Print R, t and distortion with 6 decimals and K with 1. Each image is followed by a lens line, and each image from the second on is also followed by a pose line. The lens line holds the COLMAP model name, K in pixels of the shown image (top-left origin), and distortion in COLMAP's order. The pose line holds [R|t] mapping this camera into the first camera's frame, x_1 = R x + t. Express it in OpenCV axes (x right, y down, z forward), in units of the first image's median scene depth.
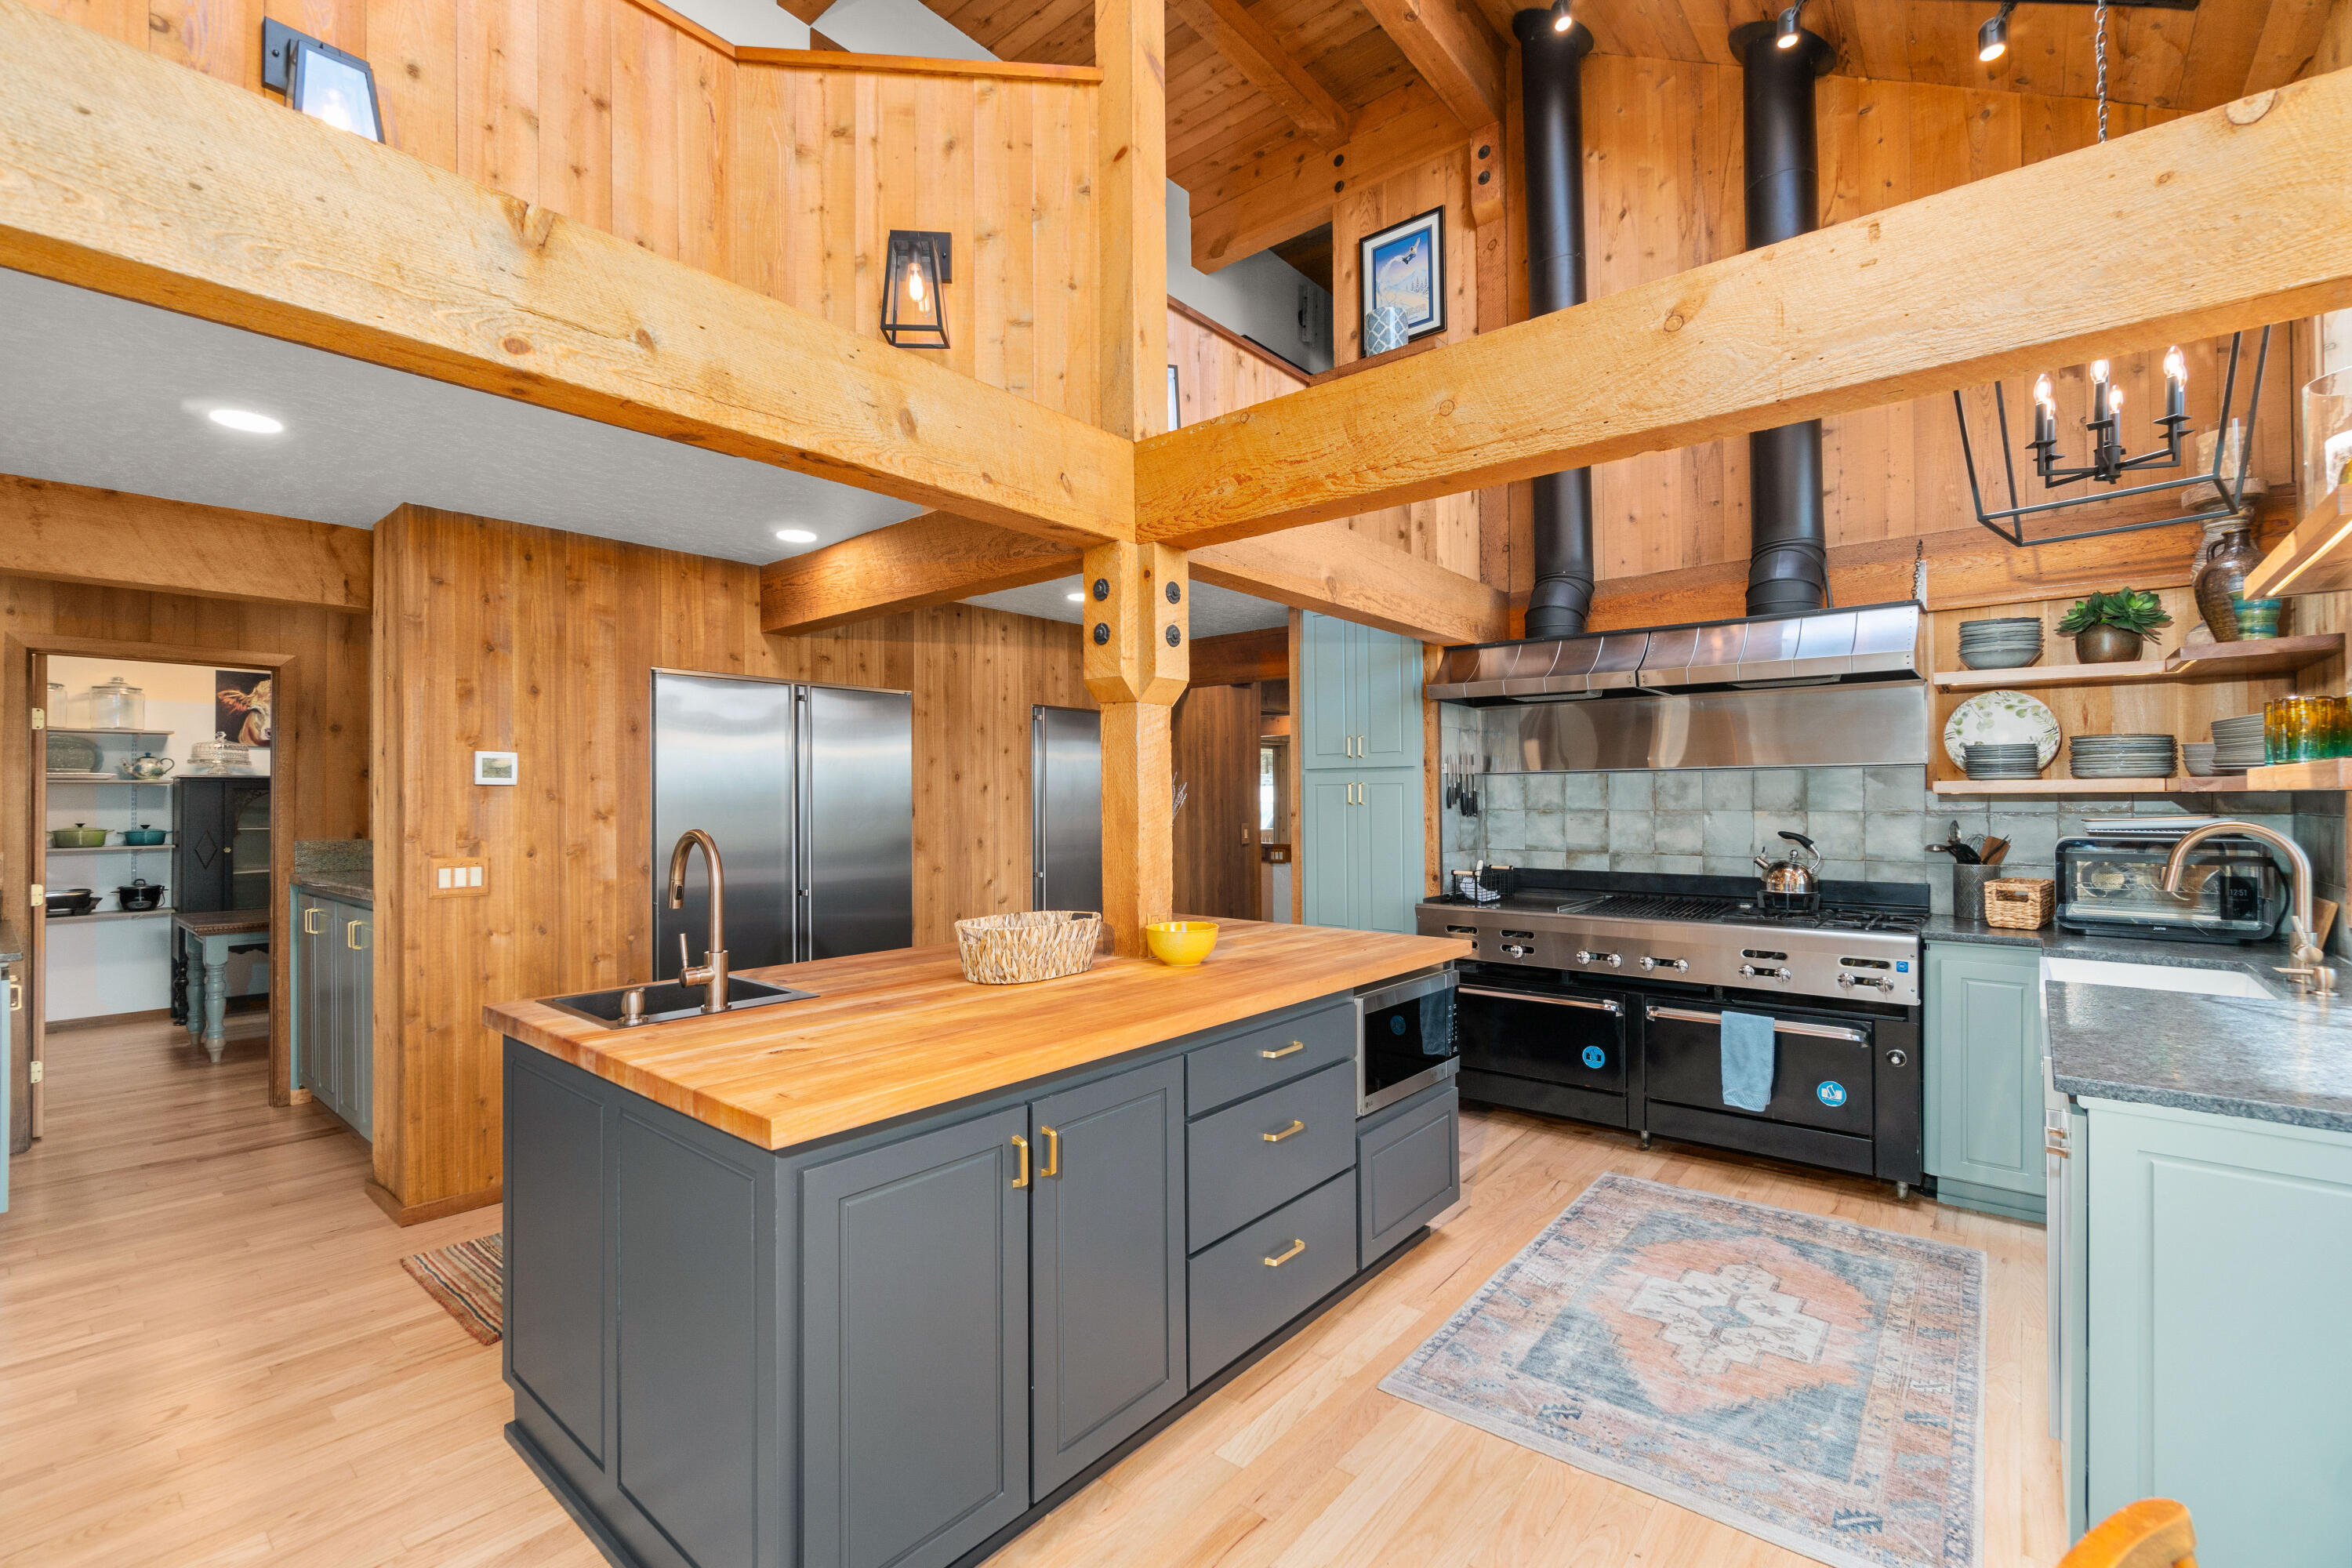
lens RADIAL K [[1014.2, 0, 1186.8], [0, 1014.2, 790.0], [0, 0, 1]] dist [0.000247, 0.000192]
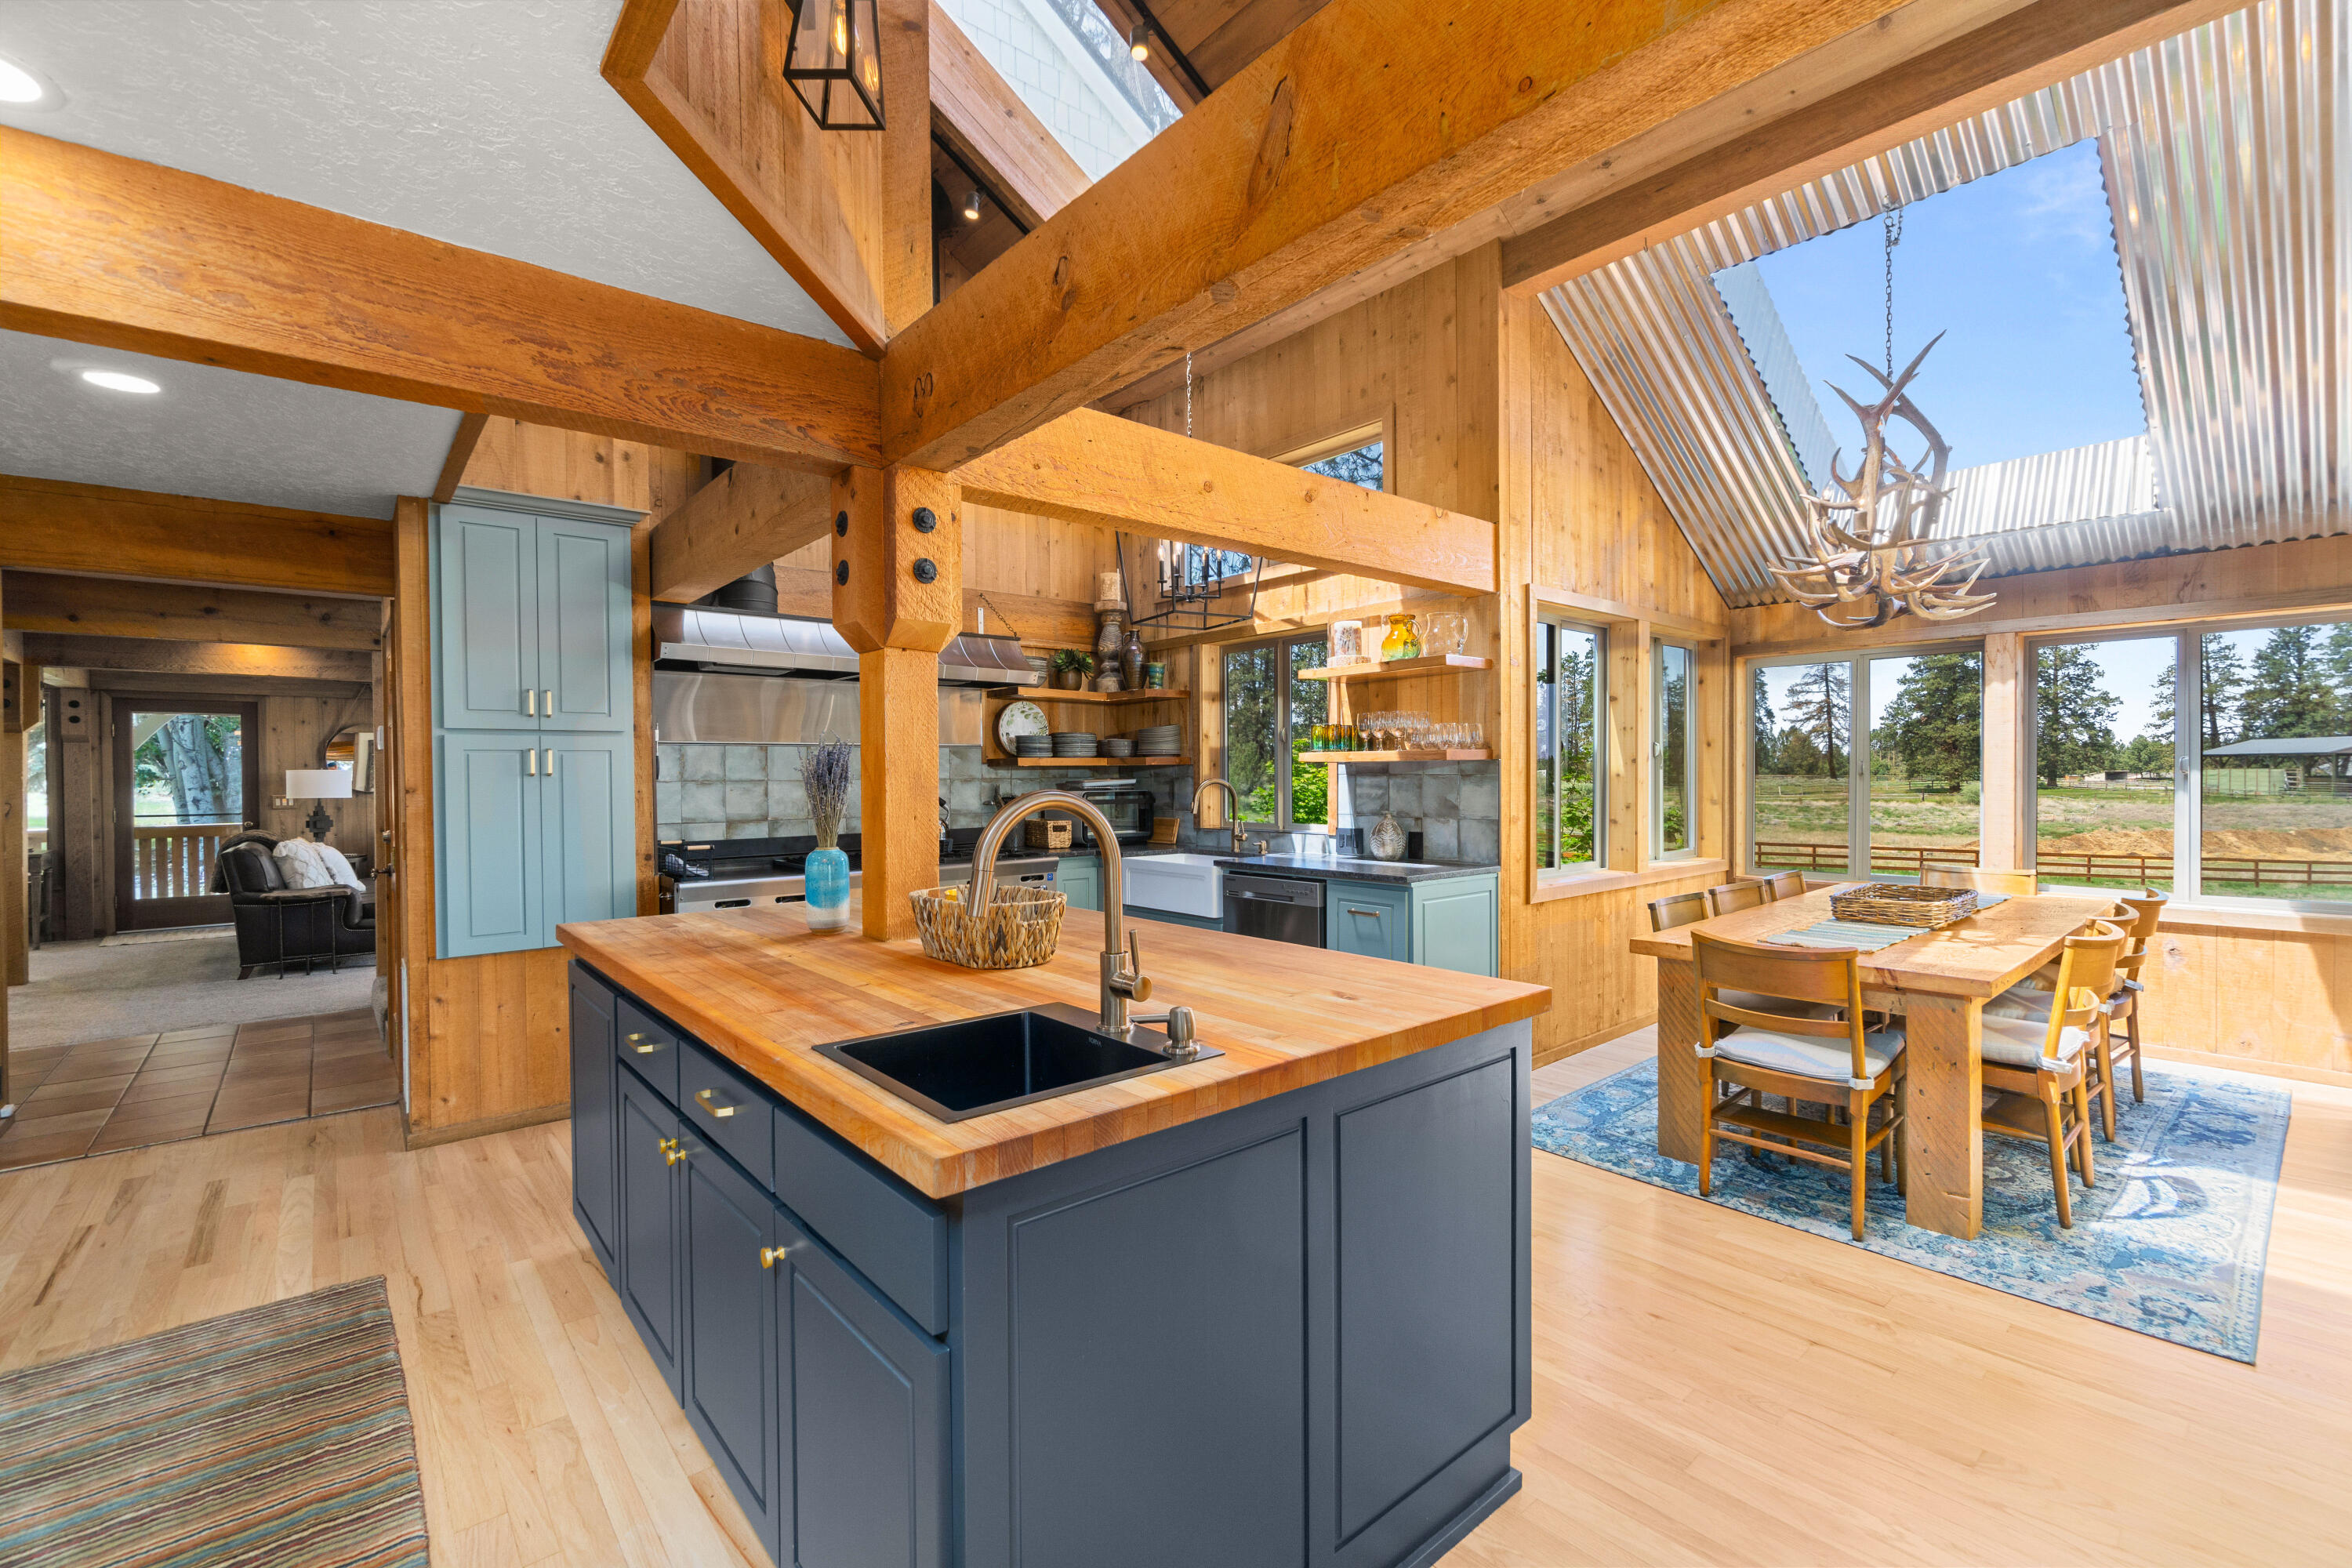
lens RADIAL K [[1014.2, 0, 1186.8], [0, 1014.2, 790.0], [0, 0, 1]] dist [0.000247, 0.000192]
pose [[0.168630, -0.012963, 0.985594, -0.555854], [-0.000473, 0.999912, 0.013232, 0.015152], [-0.985679, -0.002697, 0.168609, 0.378952]]
